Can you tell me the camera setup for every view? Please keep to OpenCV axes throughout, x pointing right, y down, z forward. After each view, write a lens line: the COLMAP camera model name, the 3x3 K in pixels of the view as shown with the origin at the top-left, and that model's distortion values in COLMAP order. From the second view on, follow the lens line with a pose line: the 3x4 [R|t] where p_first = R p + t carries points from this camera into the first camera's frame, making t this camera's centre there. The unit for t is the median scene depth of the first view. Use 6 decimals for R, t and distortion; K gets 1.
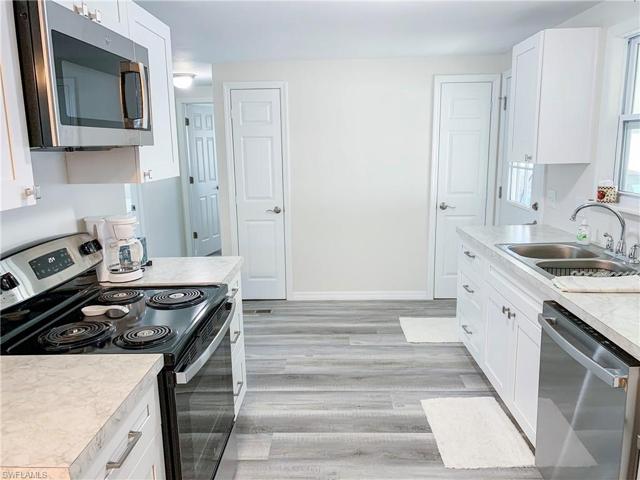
lens RADIAL K [[493.8, 0, 317.0], [0, 493.8, 238.8], [0, 0, 1]] dist [0.070677, -0.093848]
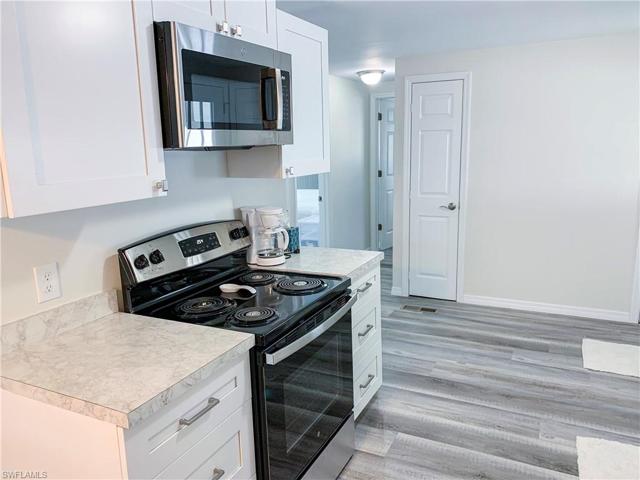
lens RADIAL K [[493.8, 0, 317.0], [0, 493.8, 238.8], [0, 0, 1]] dist [0.070677, -0.093848]
pose [[0.910108, 0.075201, -0.407490, 0.141751], [-0.068834, 0.997168, 0.030286, -0.013835], [0.408613, 0.000486, 0.912707, 0.027405]]
